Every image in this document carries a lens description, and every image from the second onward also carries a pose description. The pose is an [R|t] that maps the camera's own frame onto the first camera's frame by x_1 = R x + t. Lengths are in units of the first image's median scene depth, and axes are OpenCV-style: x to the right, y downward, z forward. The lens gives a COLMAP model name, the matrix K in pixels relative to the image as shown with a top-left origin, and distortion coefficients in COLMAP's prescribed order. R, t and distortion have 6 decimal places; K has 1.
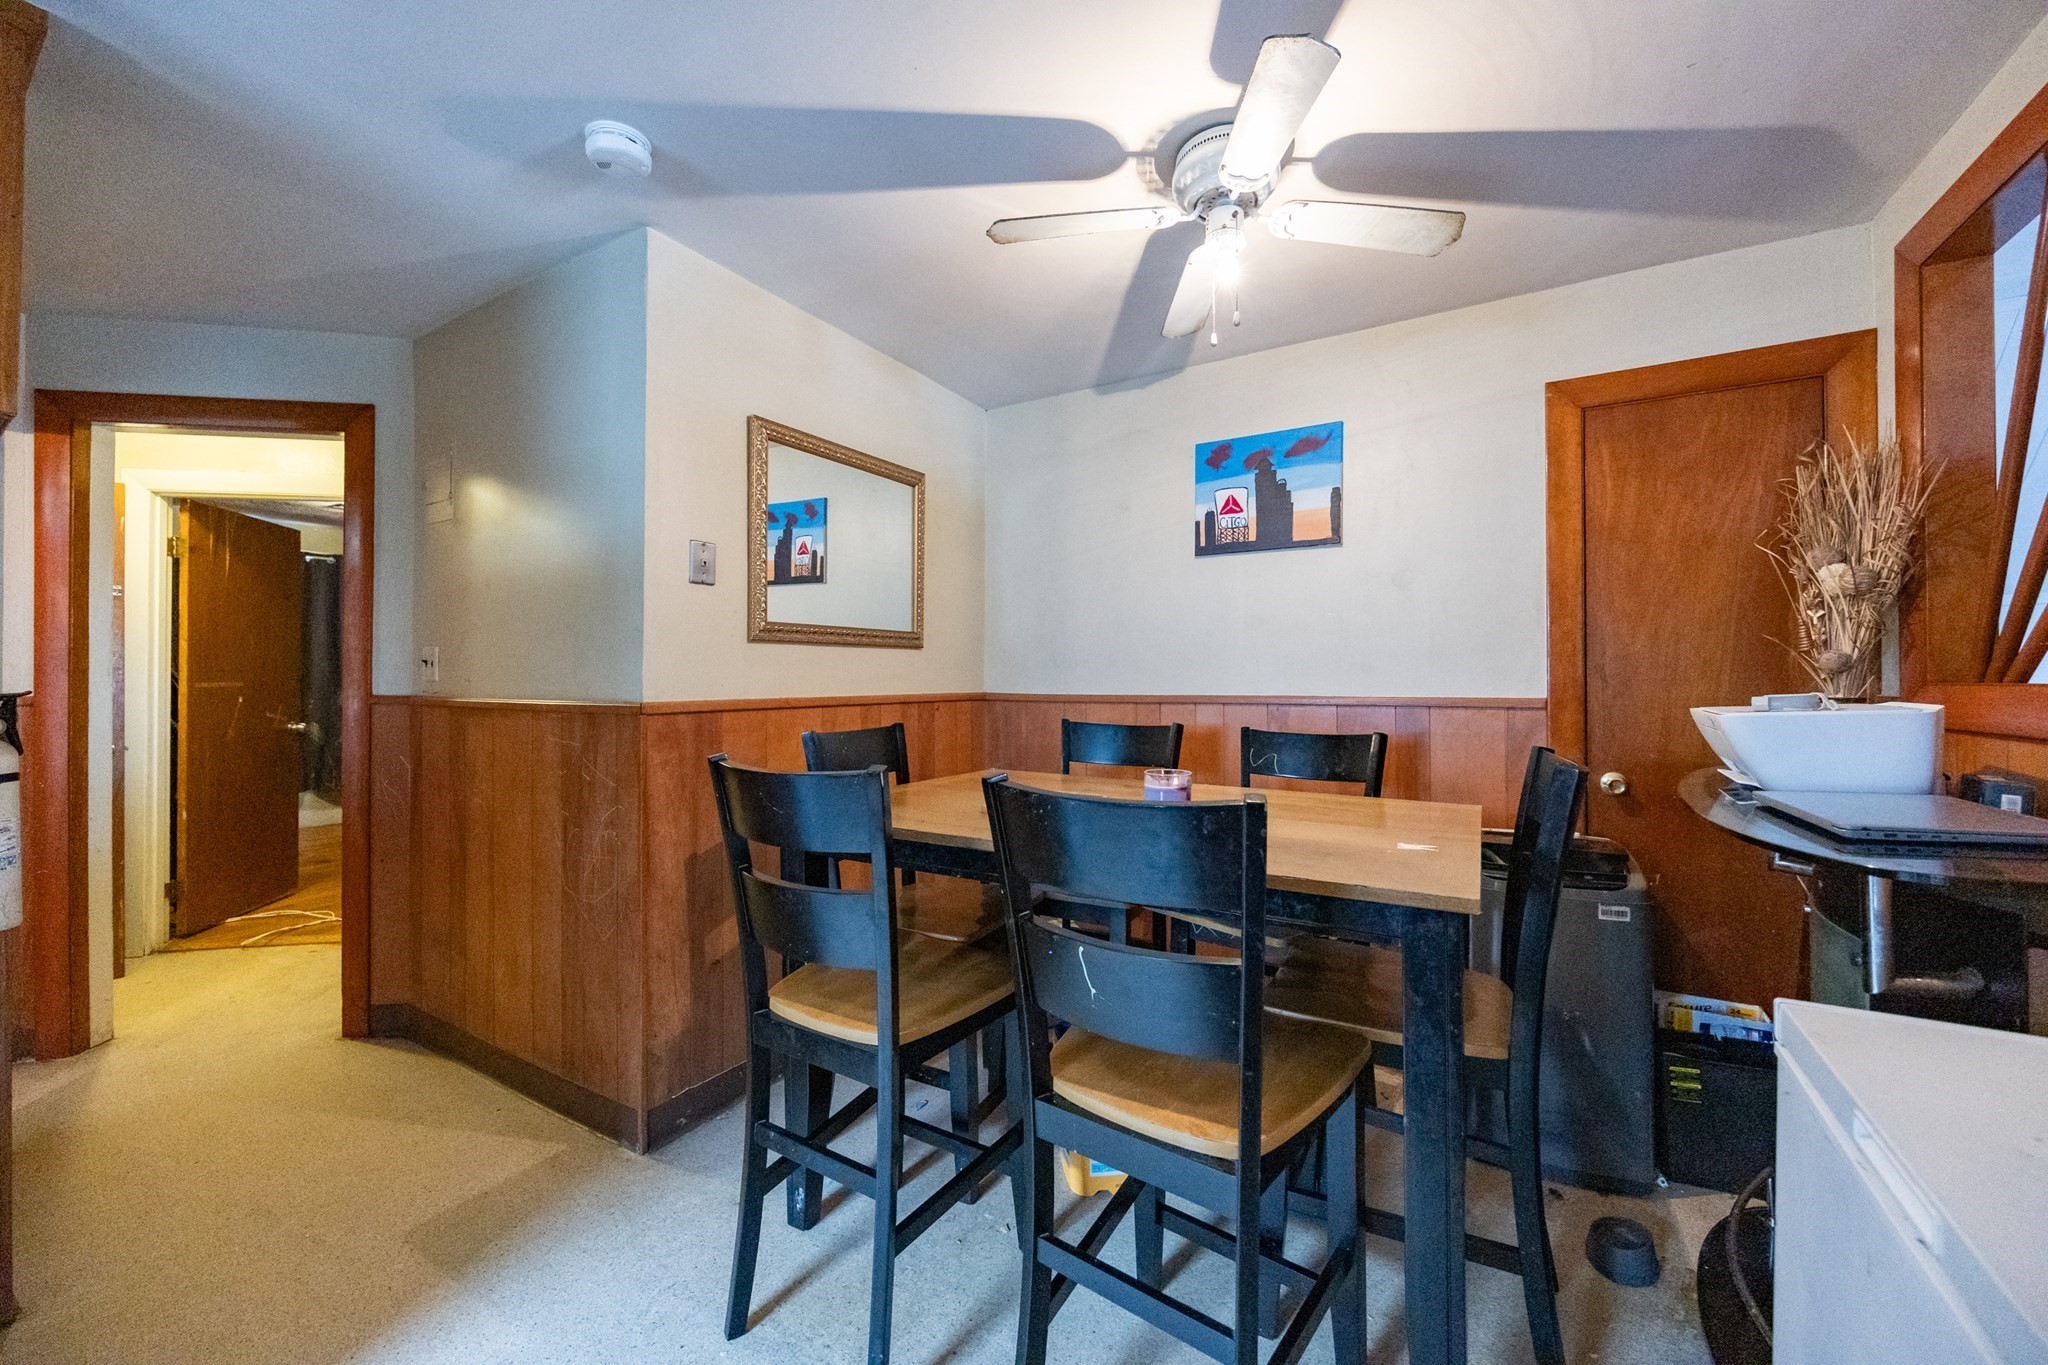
lens RADIAL K [[792.6, 0, 1033.5], [0, 792.6, 697.0], [0, 0, 1]] dist [-0.000033, -0.000036]
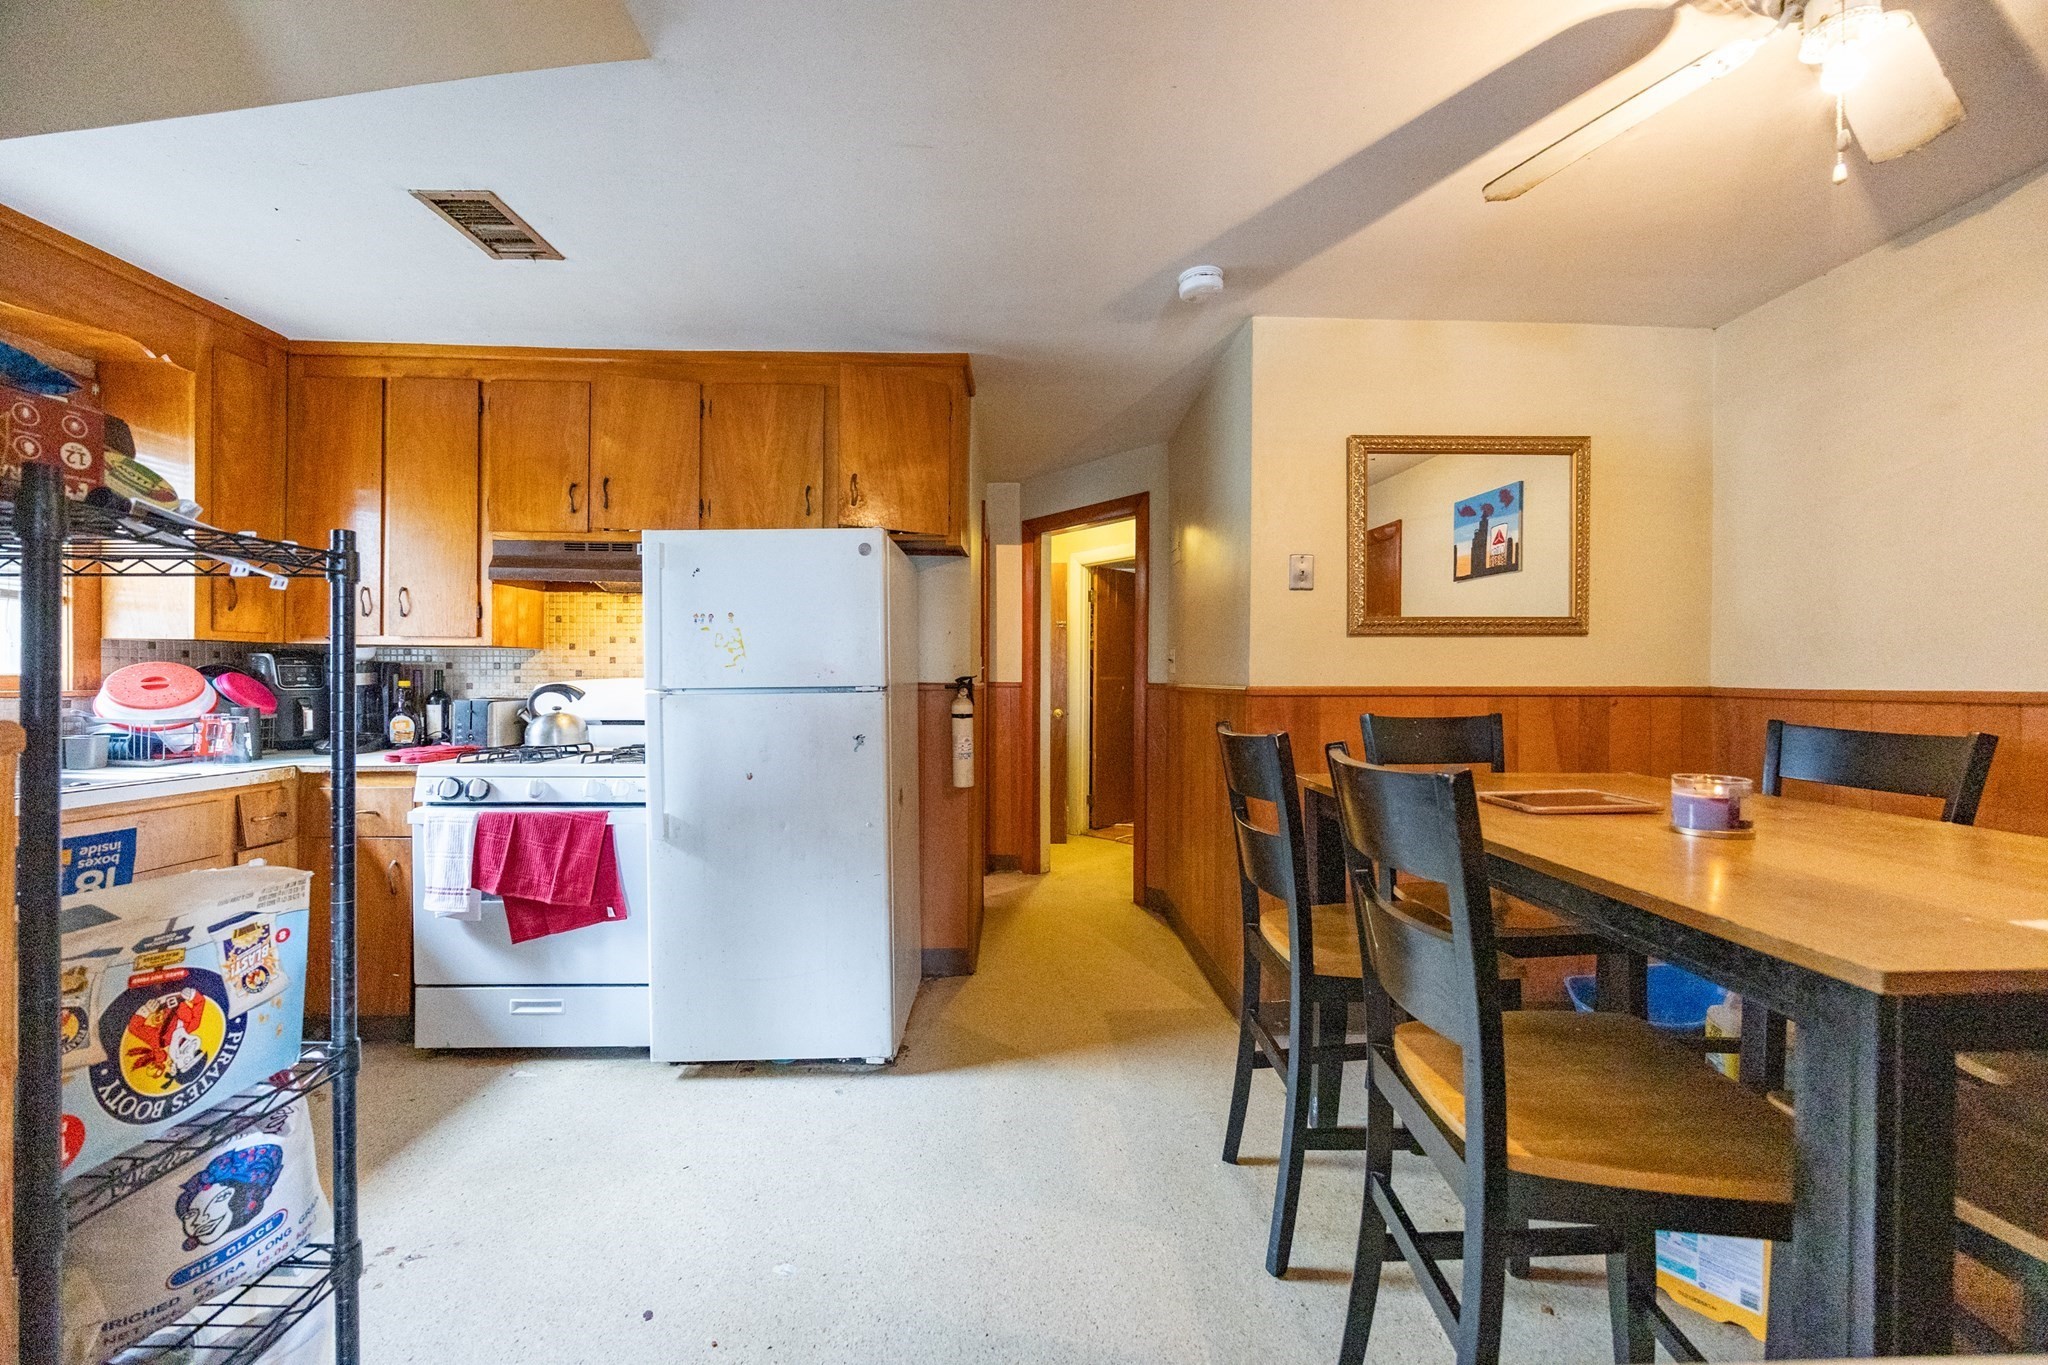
lens RADIAL K [[797.3, 0, 1048.1], [0, 797.3, 718.6], [0, 0, 1]] dist [-0.001328, 0.000083]
pose [[0.534830, 0.040422, -0.843992, 0.341360], [-0.021529, 0.999183, 0.034212, 0.016994], [0.844685, -0.000127, 0.535263, 0.018281]]
